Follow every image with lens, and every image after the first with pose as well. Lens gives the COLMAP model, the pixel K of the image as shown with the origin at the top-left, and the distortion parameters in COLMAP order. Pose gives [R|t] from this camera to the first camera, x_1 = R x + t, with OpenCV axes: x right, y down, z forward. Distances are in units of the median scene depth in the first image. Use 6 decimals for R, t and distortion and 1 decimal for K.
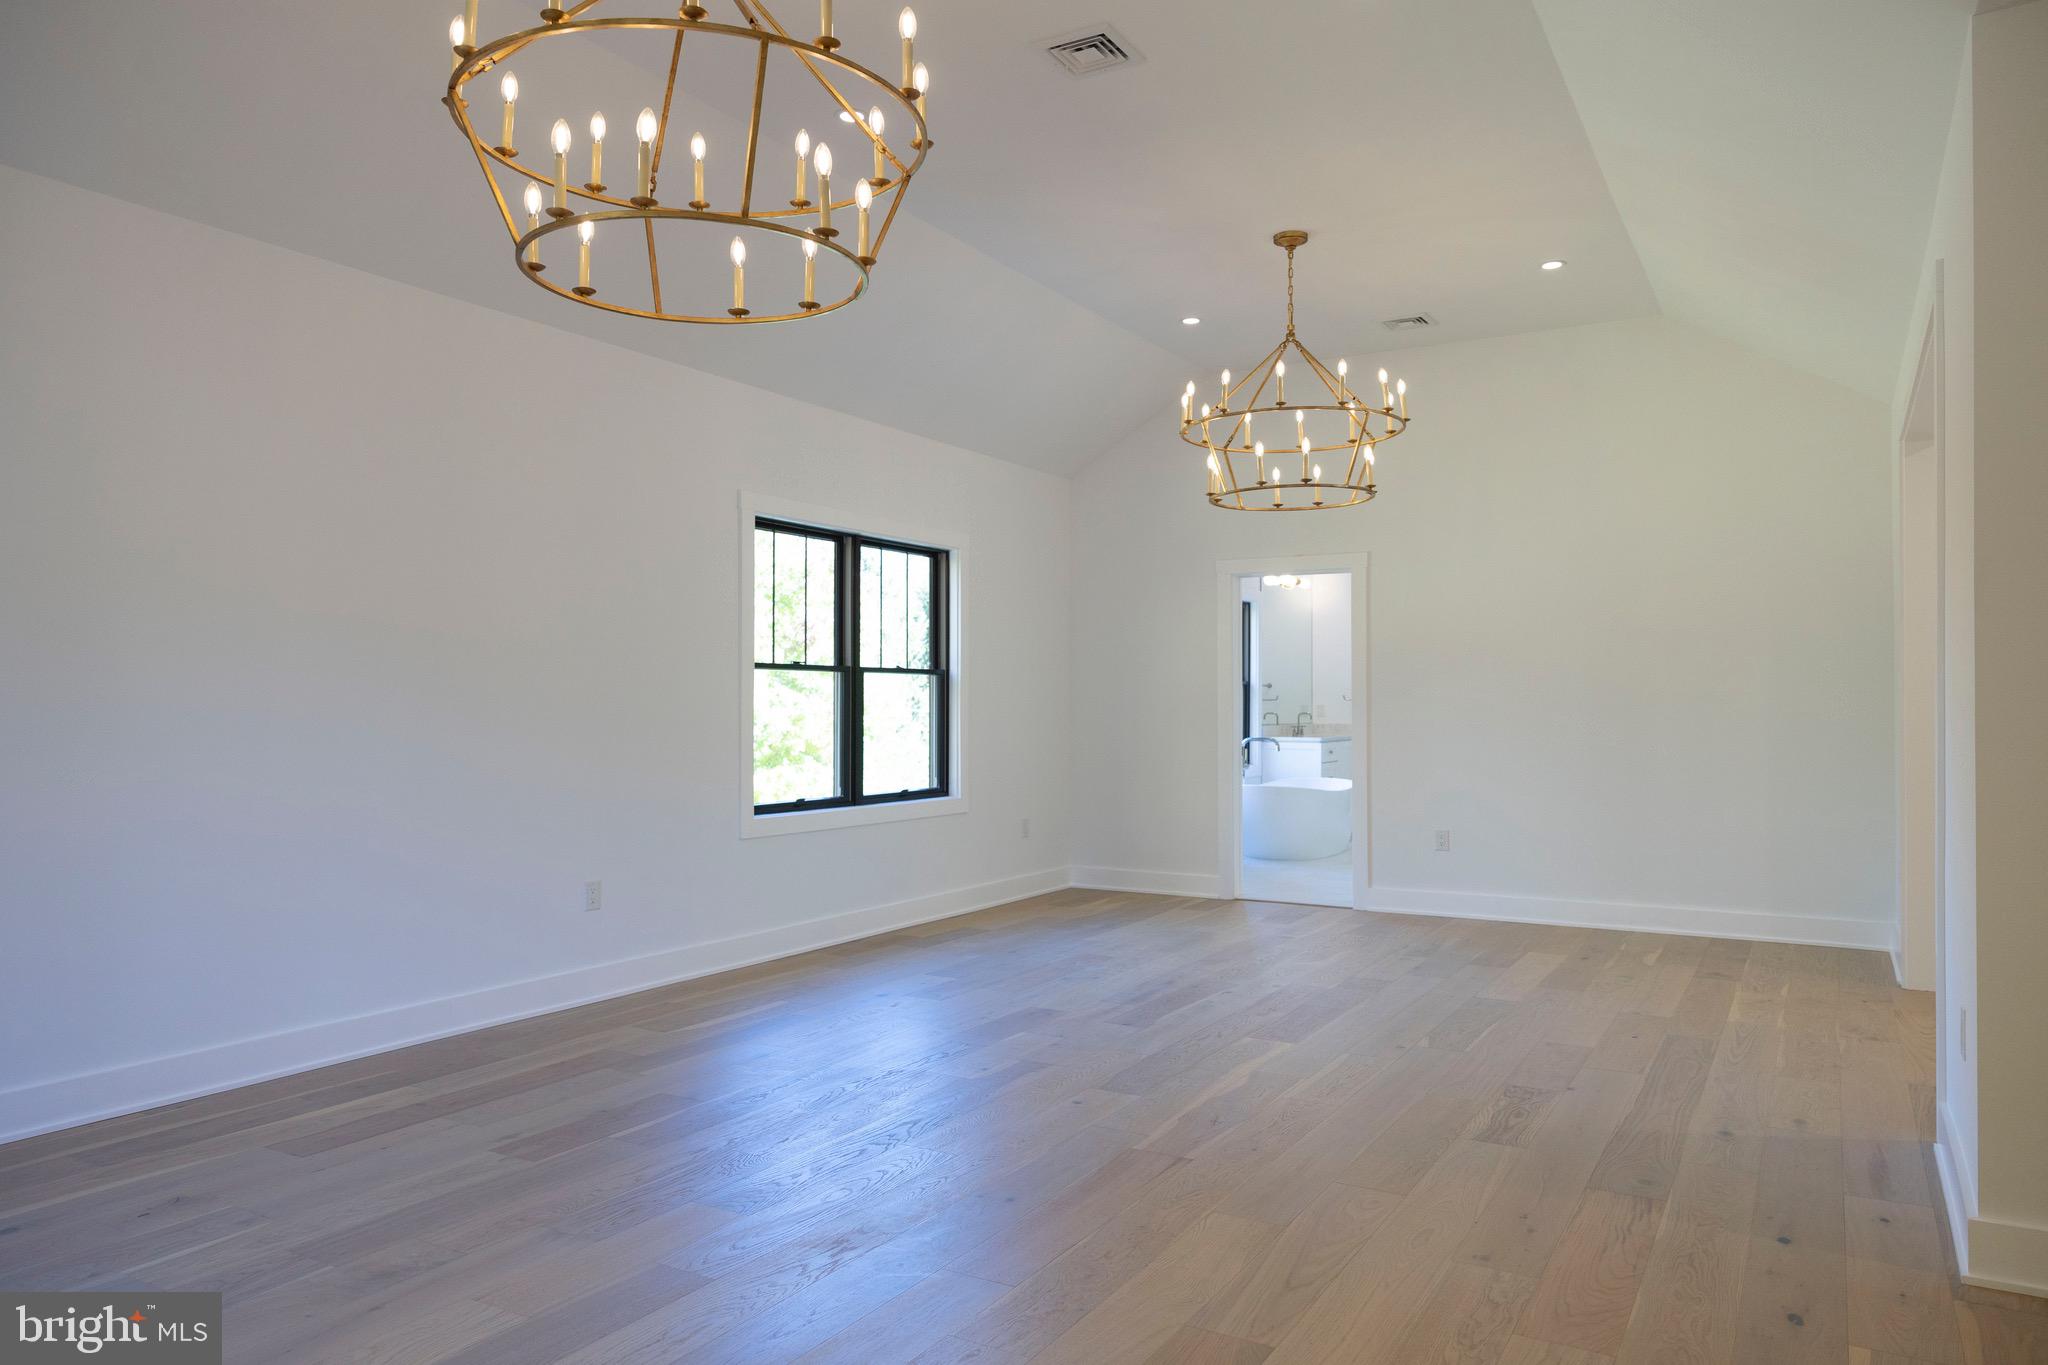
lens RADIAL K [[1383.2, 0, 1023.4], [0, 1383.2, 703.0], [0, 0, 1]] dist [0.000072, 0.002985]
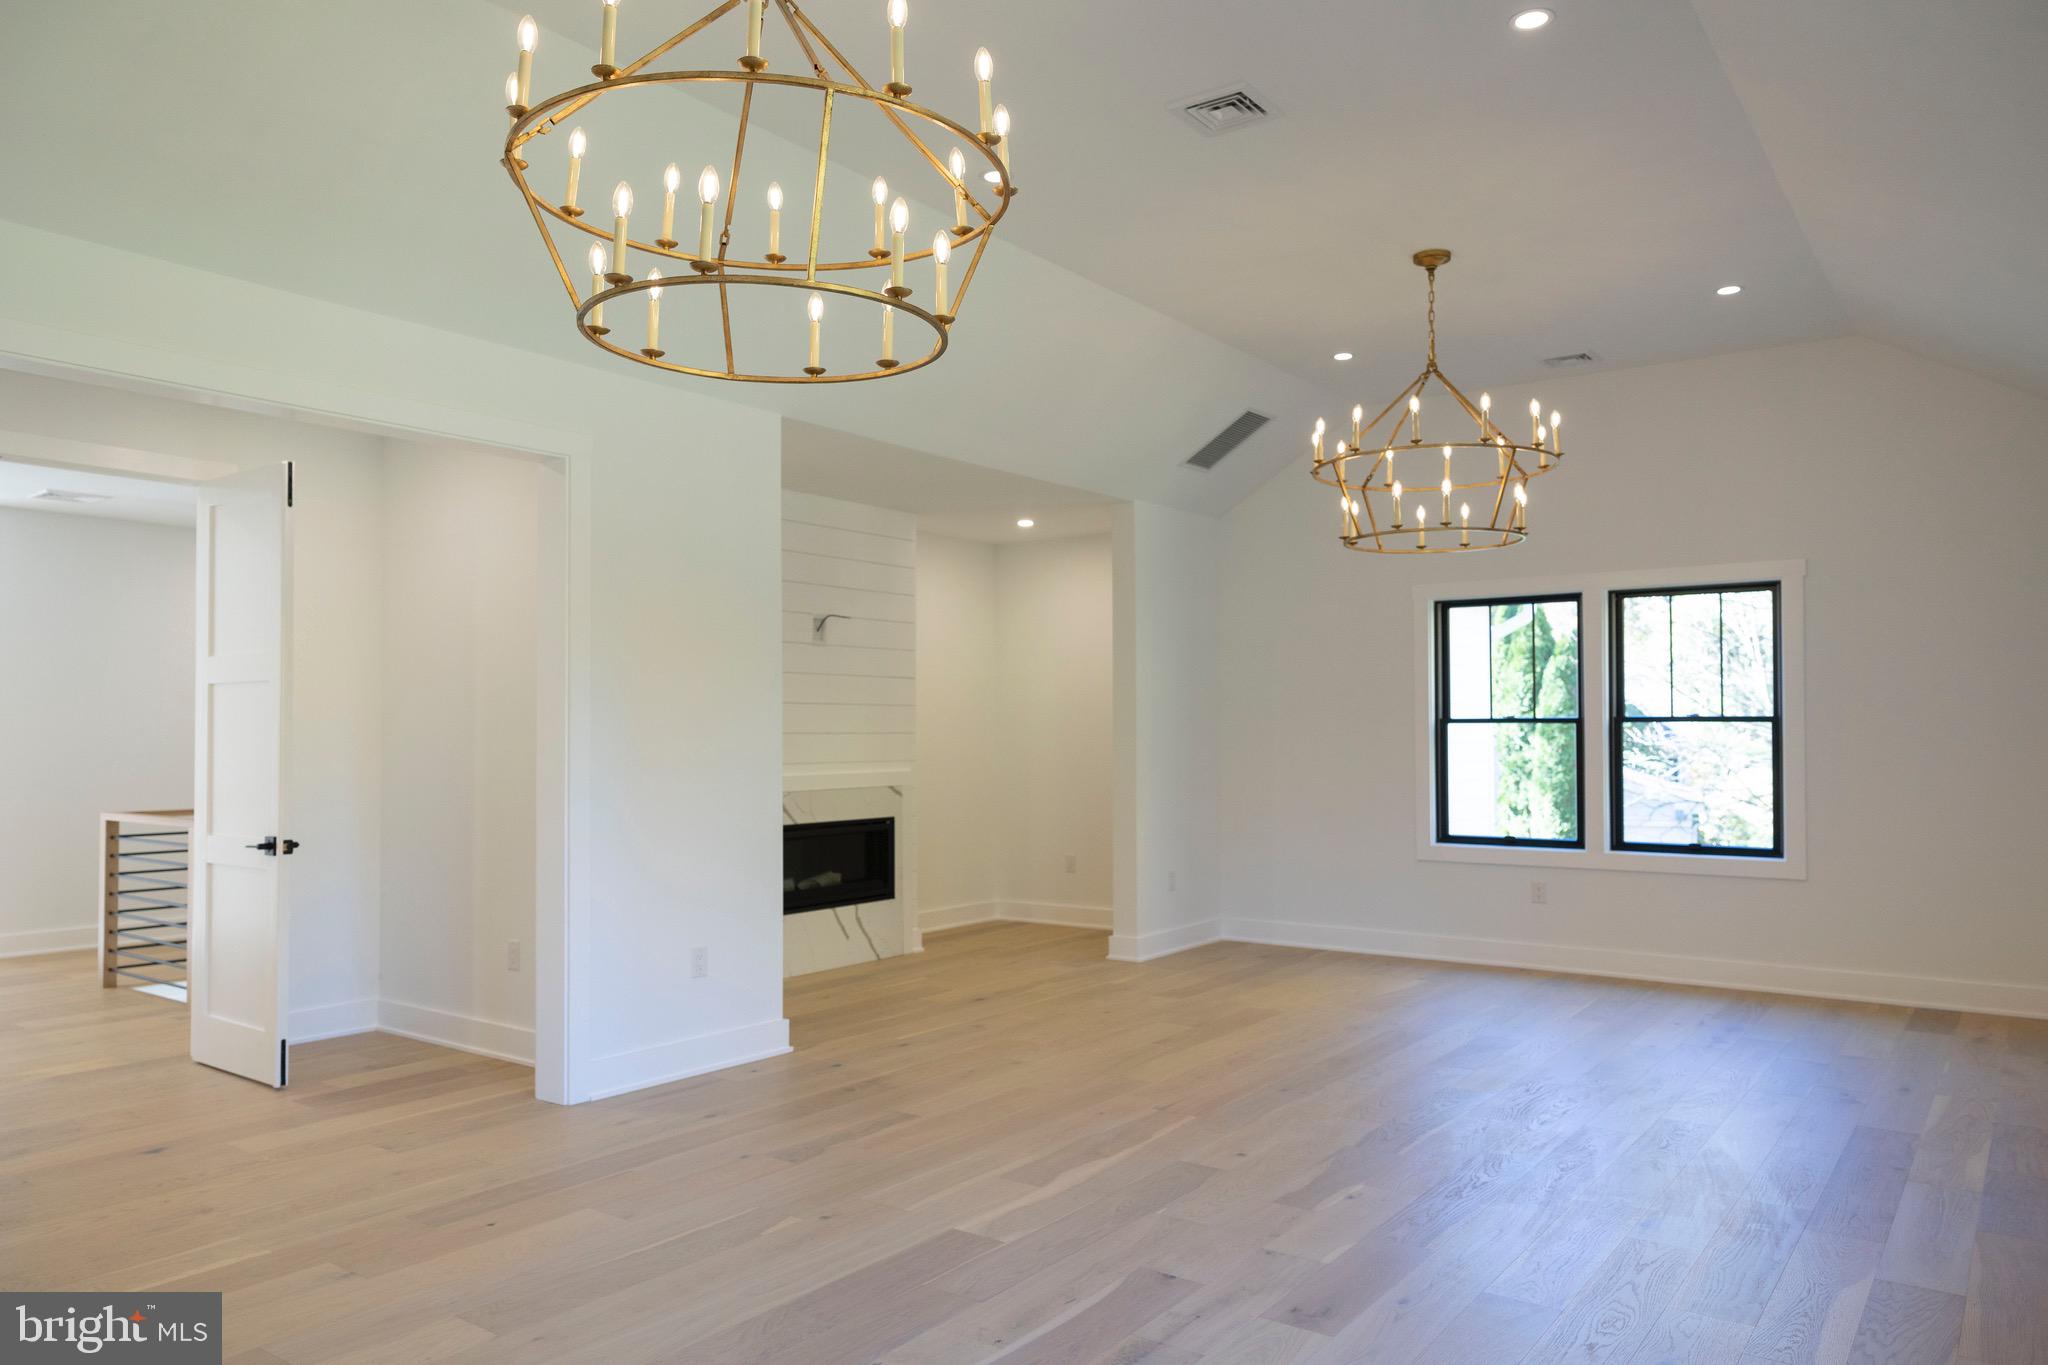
lens RADIAL K [[1400.0, 0, 1018.5], [0, 1400.0, 682.2], [0, 0, 1]] dist [-0.001847, 0.004433]
pose [[-0.994300, 0.006114, 0.106442, 0.055112], [0.001876, 0.999203, -0.039874, -0.014707], [-0.106601, -0.039447, -0.993519, 1.254866]]
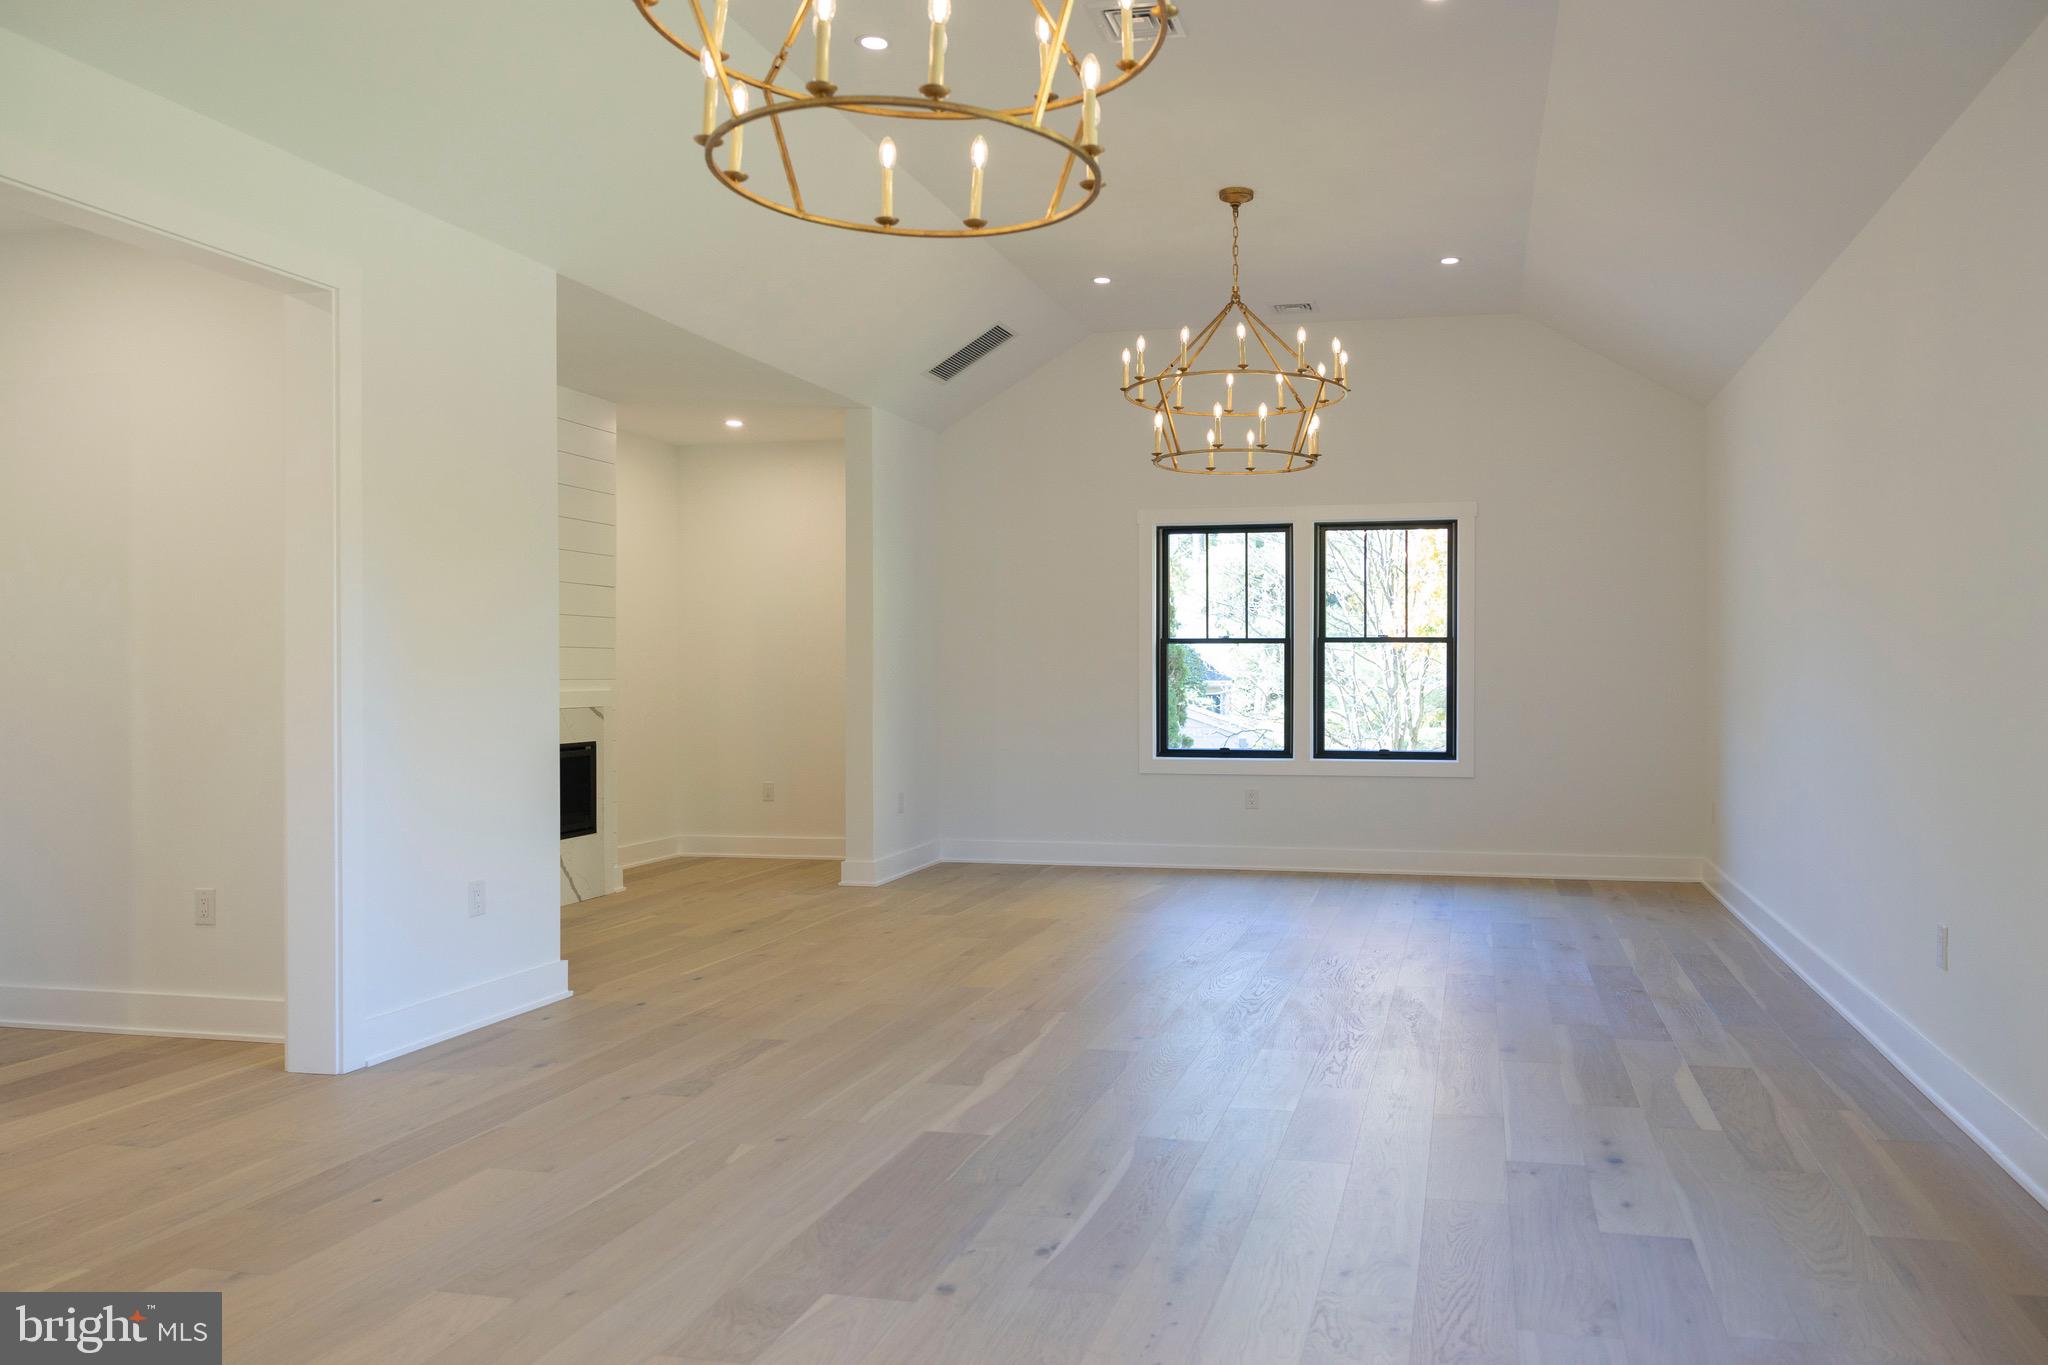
lens RADIAL K [[1441.8, 0, 1183.5], [0, 1441.8, 659.4], [0, 0, 1]] dist [-0.006621, 0.002567]
pose [[-0.946168, -0.003256, -0.323659, 0.223394], [0.001094, 0.999912, -0.013257, 0.005073], [0.323674, -0.012898, -0.946081, 1.256152]]
